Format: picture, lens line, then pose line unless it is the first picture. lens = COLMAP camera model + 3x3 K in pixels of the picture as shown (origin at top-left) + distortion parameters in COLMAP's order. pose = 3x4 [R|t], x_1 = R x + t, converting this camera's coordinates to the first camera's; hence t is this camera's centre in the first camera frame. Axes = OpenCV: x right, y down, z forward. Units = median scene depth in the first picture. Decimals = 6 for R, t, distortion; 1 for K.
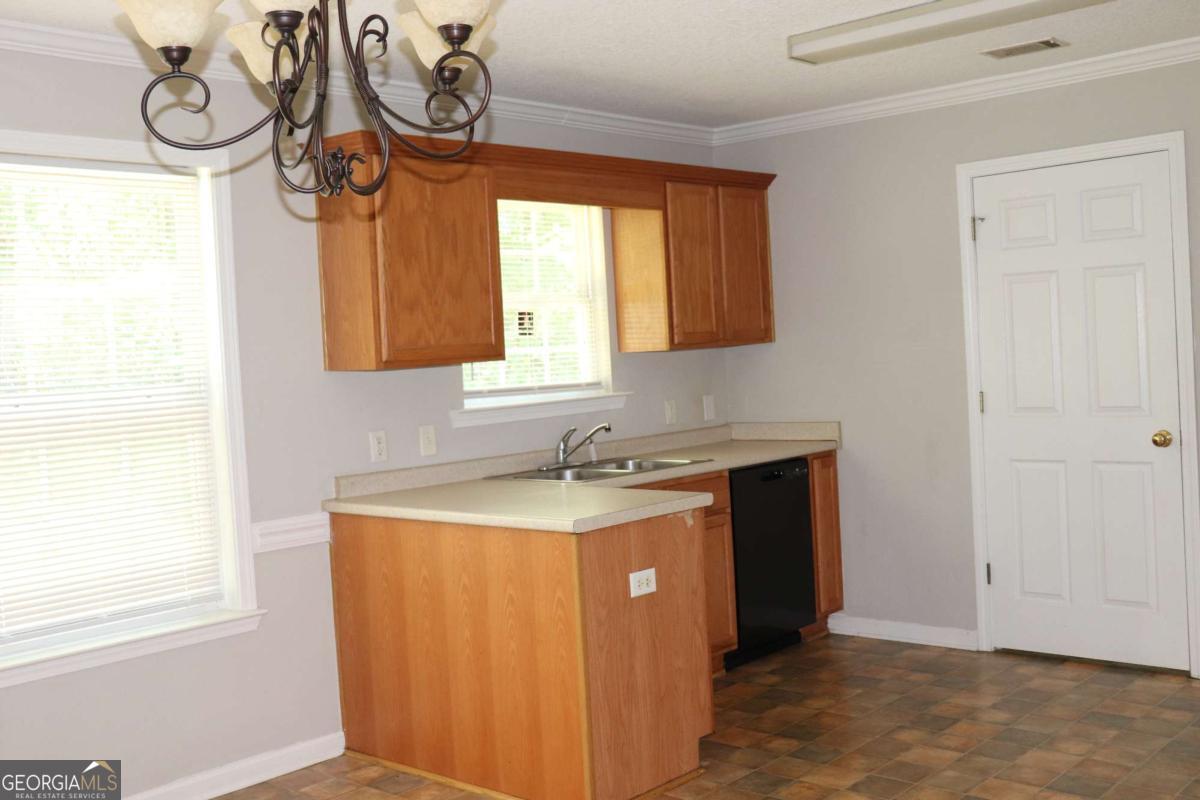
lens RADIAL K [[1268.9, 0, 648.2], [0, 1268.9, 396.3], [0, 0, 1]] dist [-0.048347, 0.062550]
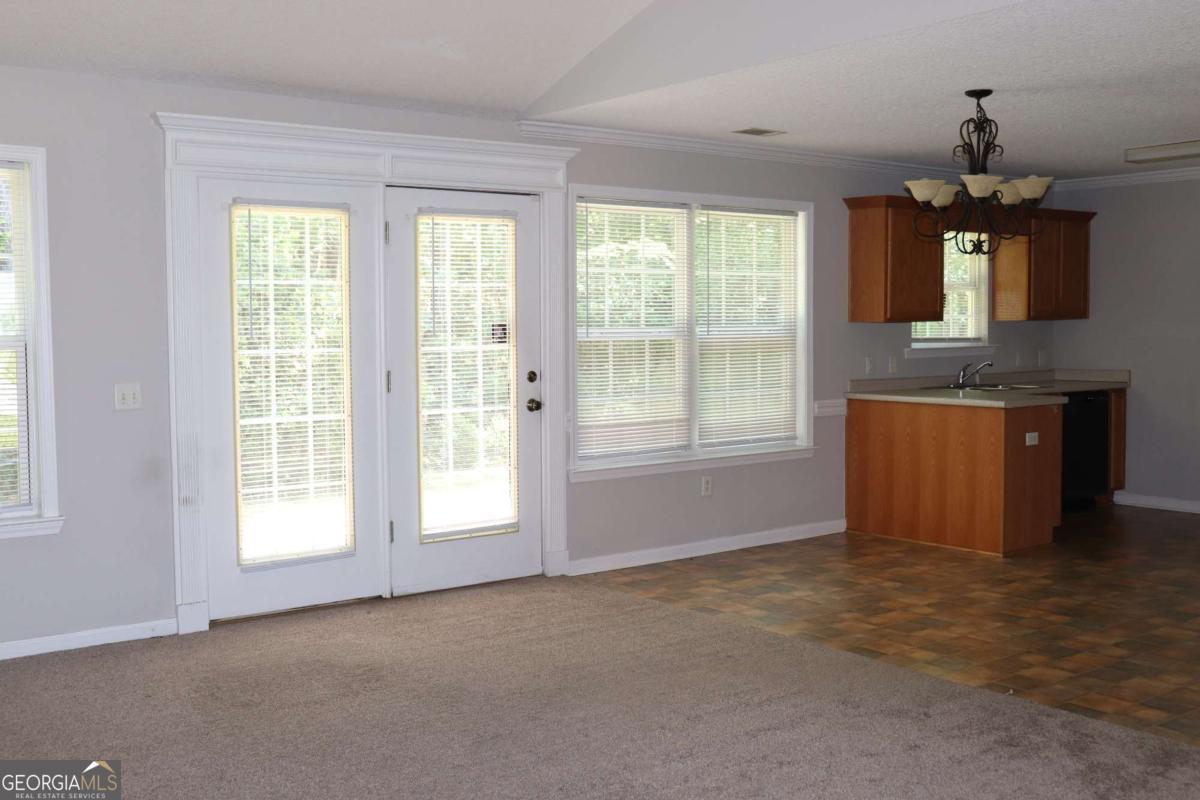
lens RADIAL K [[1268.9, 0, 648.2], [0, 1268.9, 396.3], [0, 0, 1]] dist [-0.048347, 0.062550]
pose [[0.983234, 0.055802, -0.173599, -0.211099], [-0.051883, 0.998287, 0.027033, 0.051832], [0.174810, -0.017573, 0.984445, -0.844956]]
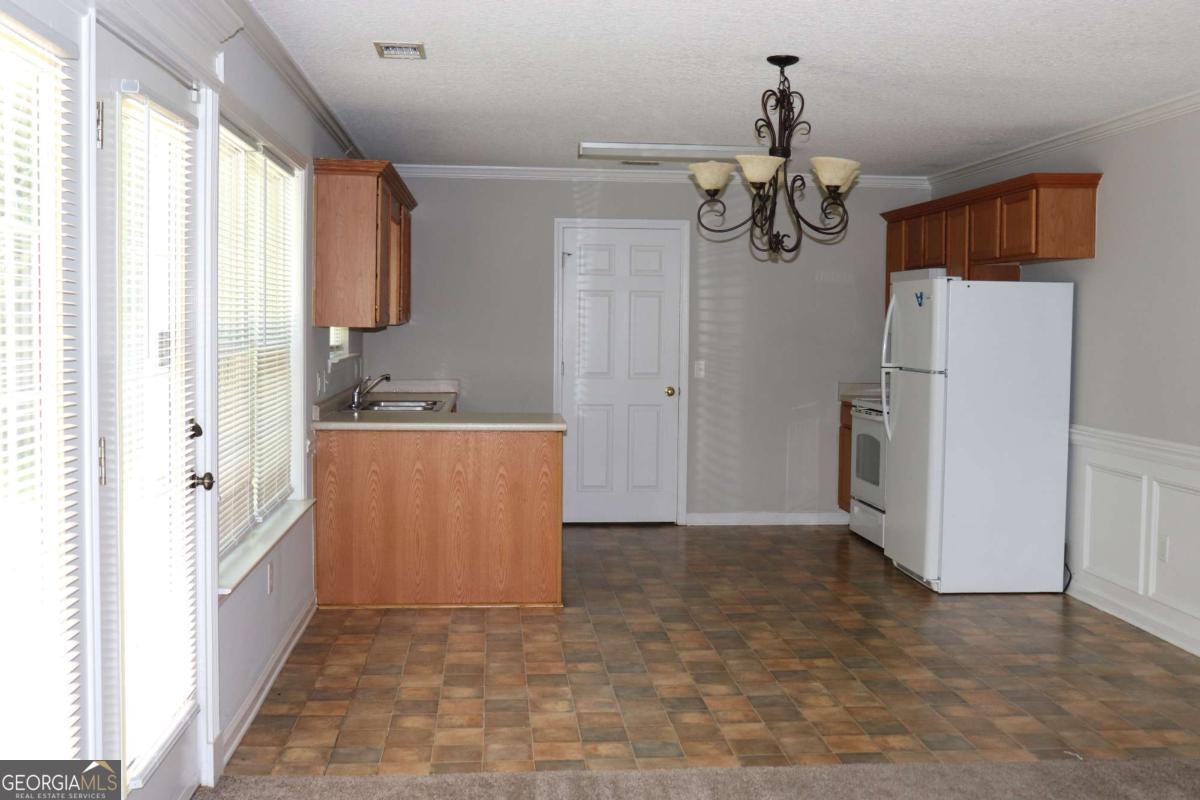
lens RADIAL K [[1268.9, 0, 648.2], [0, 1268.9, 396.3], [0, 0, 1]] dist [-0.048347, 0.062550]
pose [[0.655770, 0.019238, 0.754715, -0.991898], [-0.019510, 0.999773, -0.008533, 0.058599], [-0.754708, -0.009129, 0.655997, -0.147989]]
